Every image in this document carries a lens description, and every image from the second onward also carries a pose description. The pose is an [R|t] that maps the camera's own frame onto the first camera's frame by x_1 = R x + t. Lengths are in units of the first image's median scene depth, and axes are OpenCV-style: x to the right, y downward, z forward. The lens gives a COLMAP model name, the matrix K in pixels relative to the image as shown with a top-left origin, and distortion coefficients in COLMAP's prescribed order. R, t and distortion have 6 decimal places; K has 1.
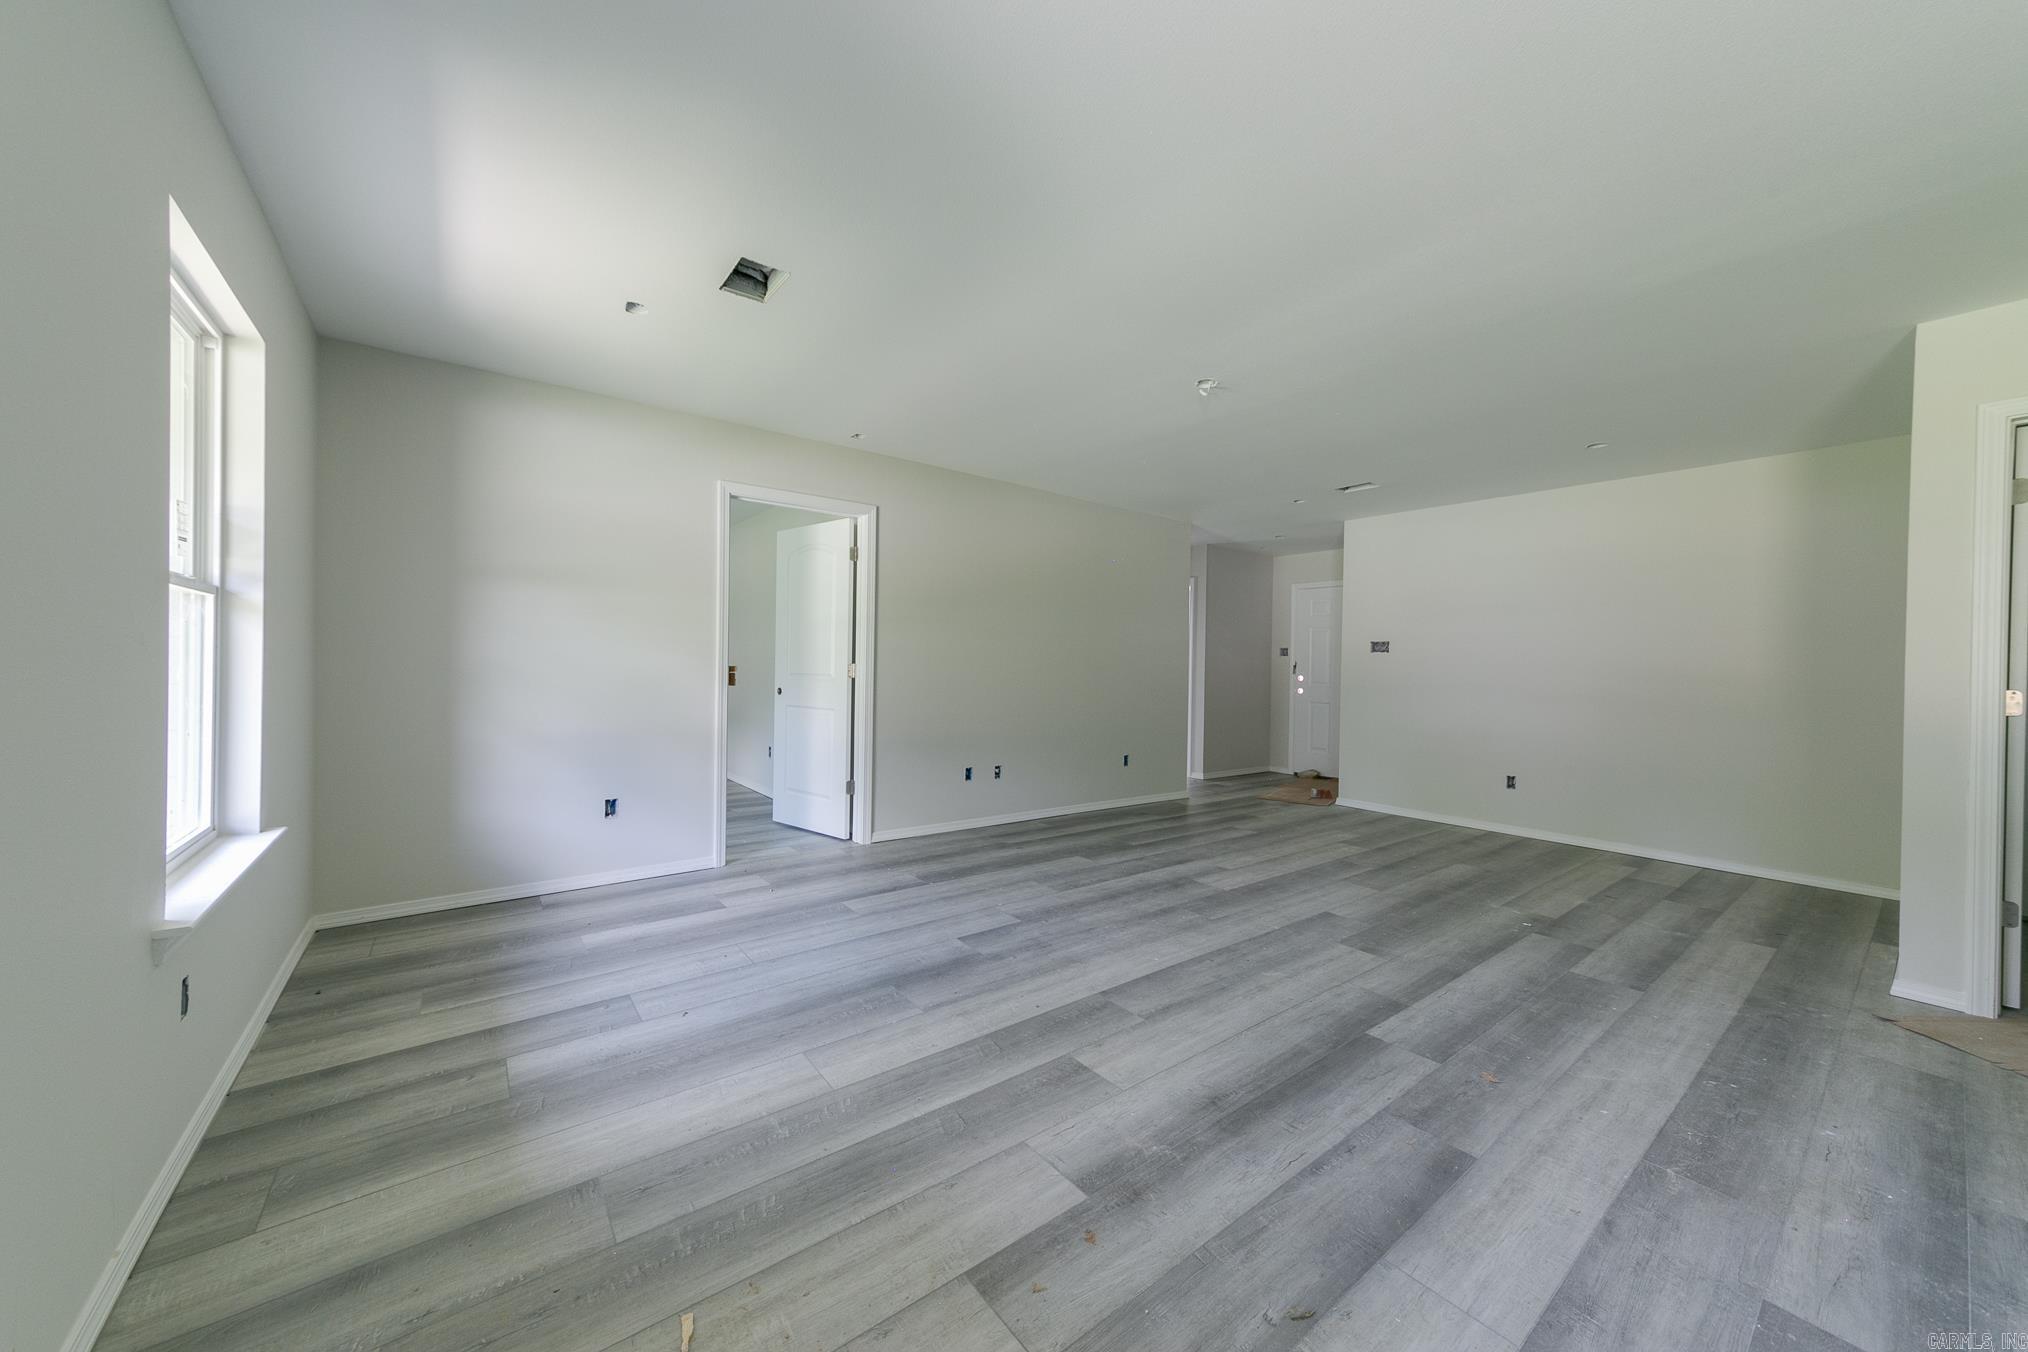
lens RADIAL K [[714.1, 0, 1010.9], [0, 714.1, 671.8], [0, 0, 1]] dist [0.000429, 0.001455]
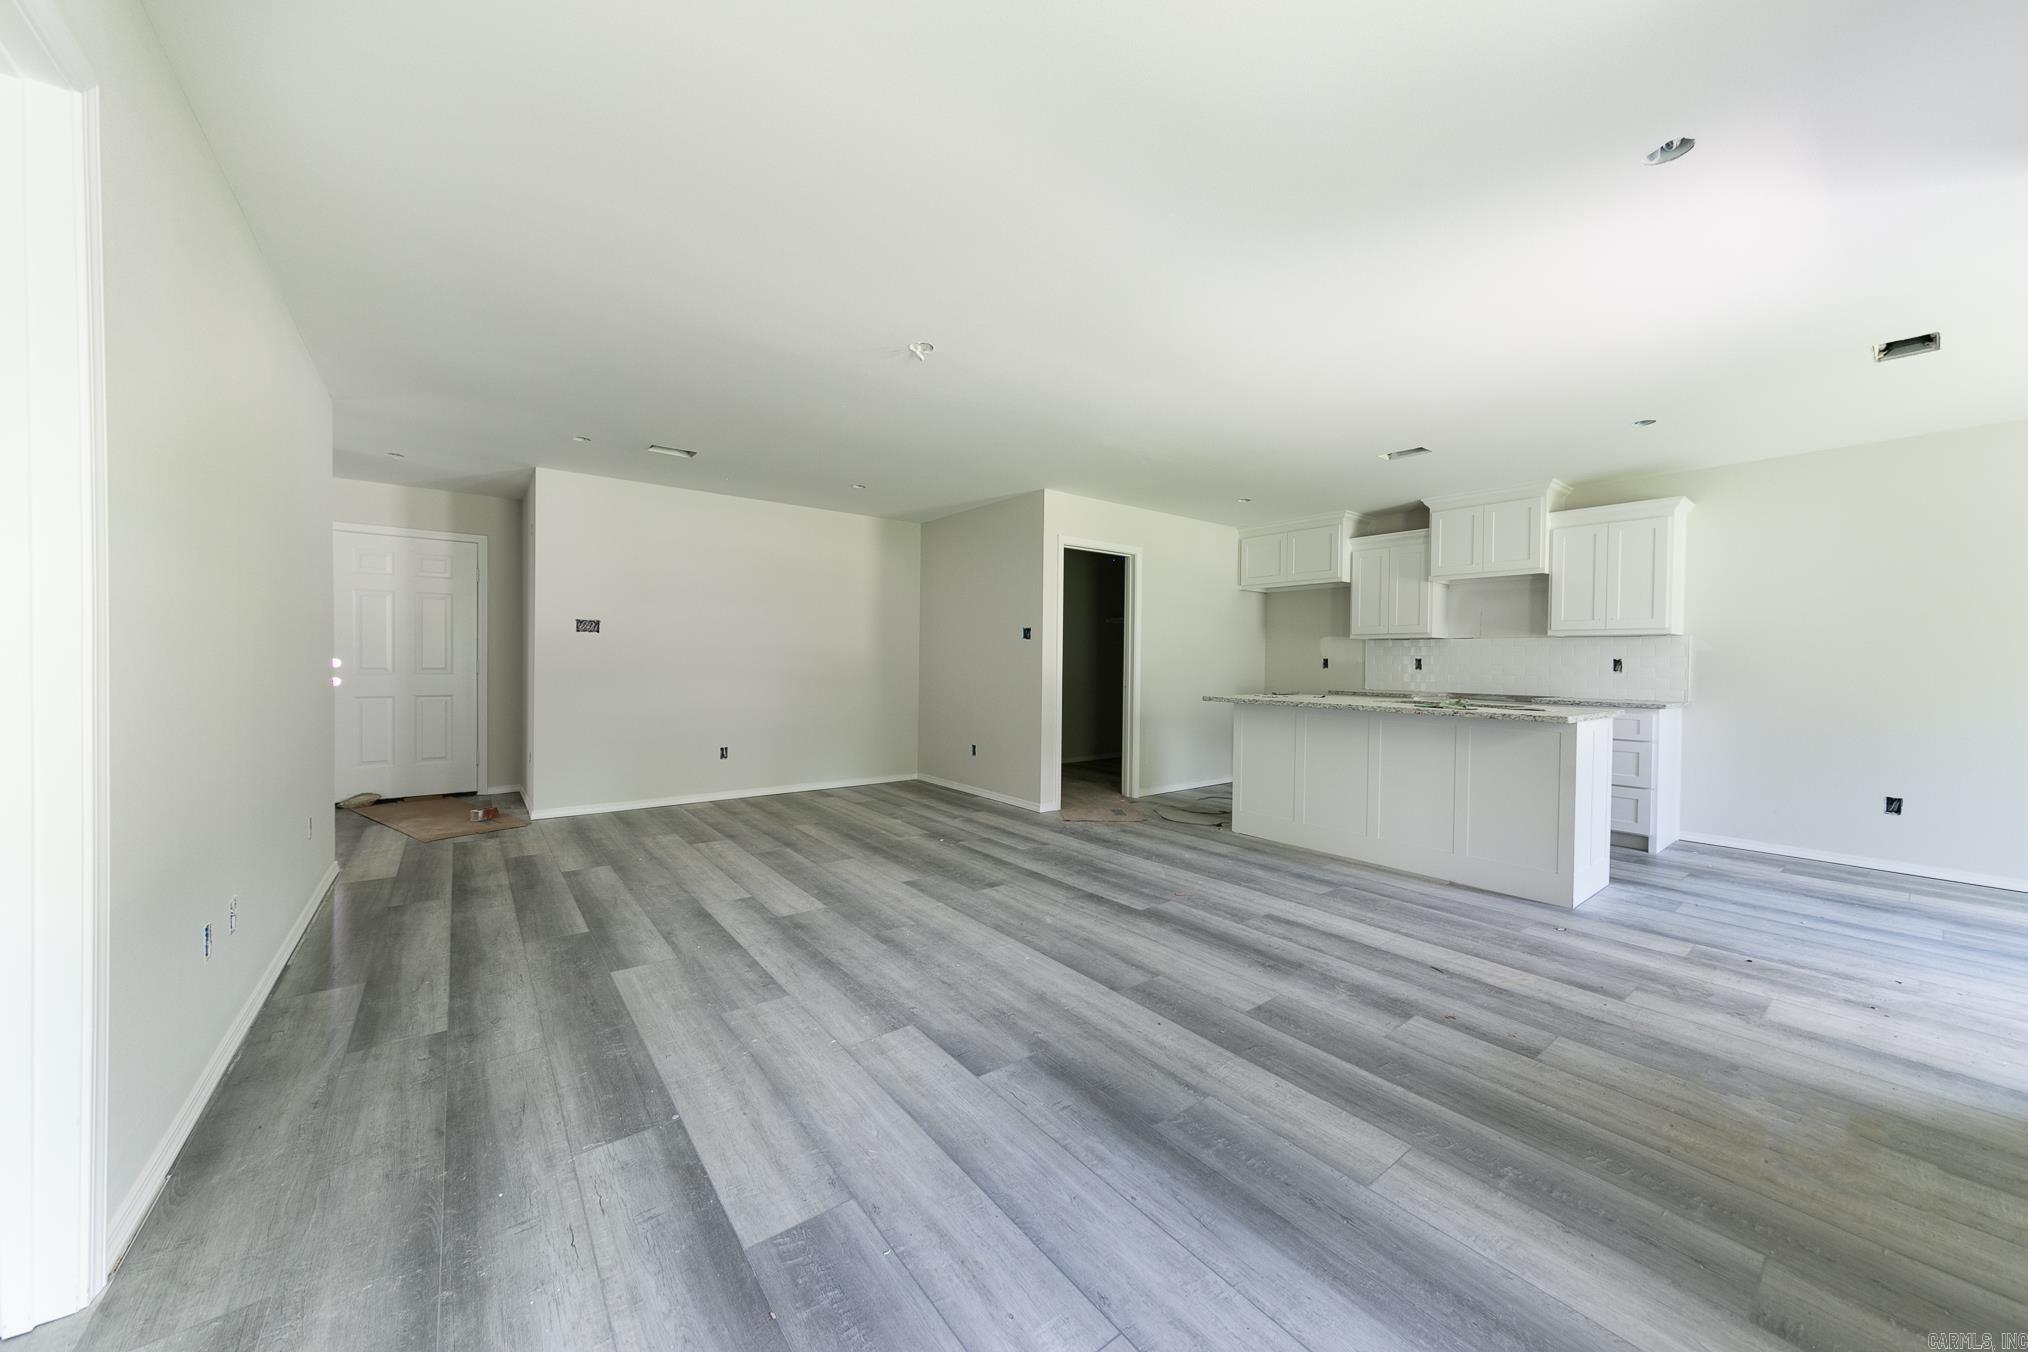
lens RADIAL K [[714.1, 0, 1013.9], [0, 714.1, 671.0], [0, 0, 1]] dist [0.000429, 0.001455]
pose [[-0.002973, -0.032490, 0.999468, -0.665295], [-0.004925, 0.999460, 0.032475, -0.019285], [-0.999983, -0.004826, -0.003131, 0.895642]]
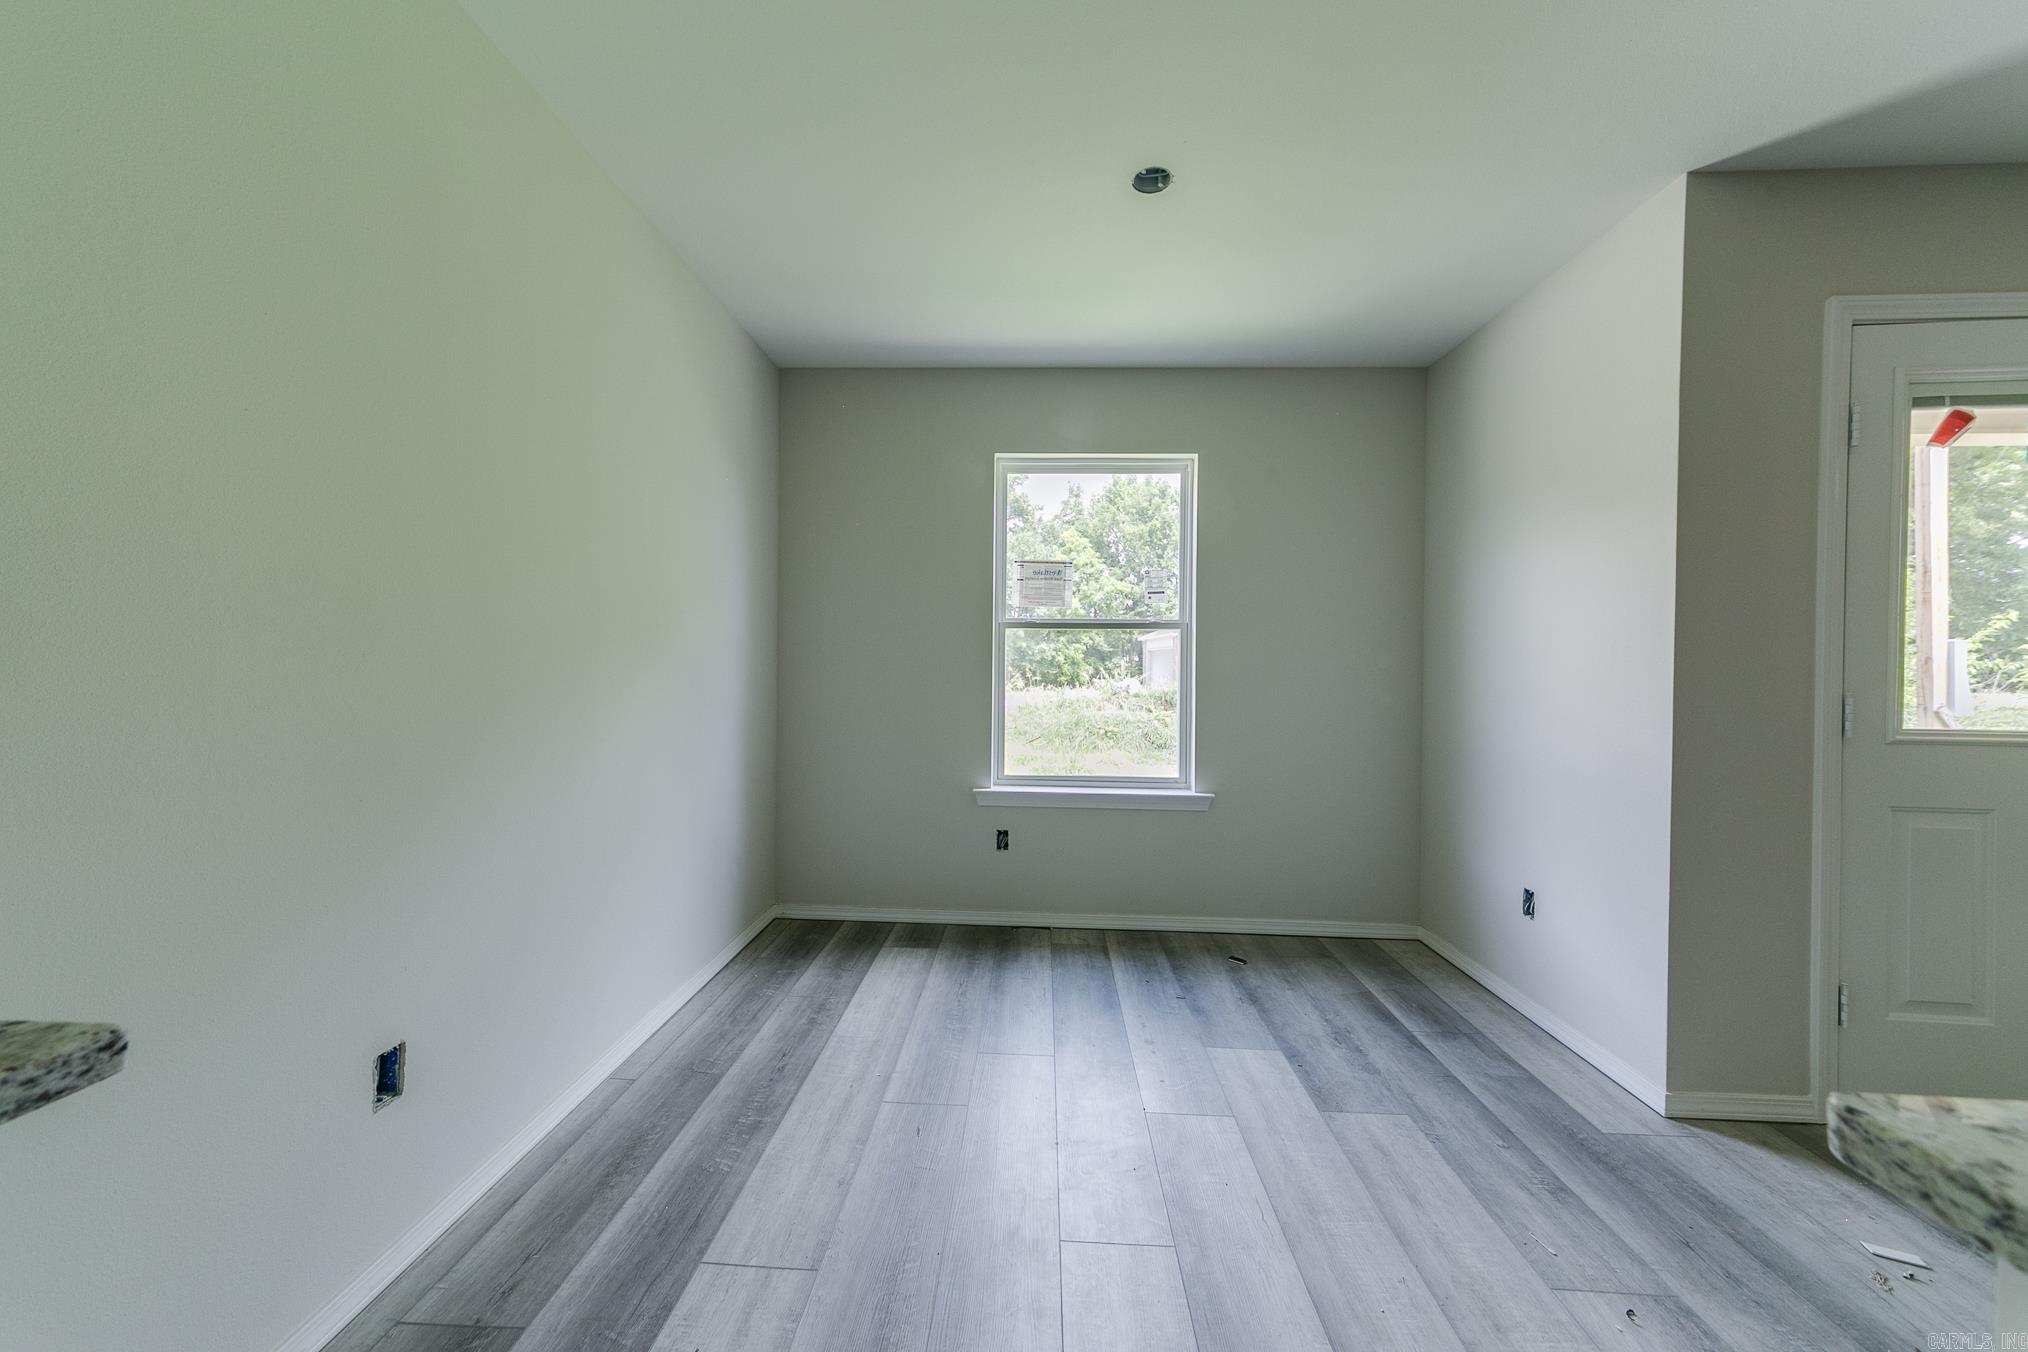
lens RADIAL K [[714.1, 0, 1003.3], [0, 714.1, 665.9], [0, 0, 1]] dist [0.000429, 0.001455]
pose [[-0.646993, -0.028310, -0.761970, 0.688376], [-0.030314, 0.999475, -0.011394, 0.012847], [0.761893, 0.015727, -0.647512, -0.138671]]
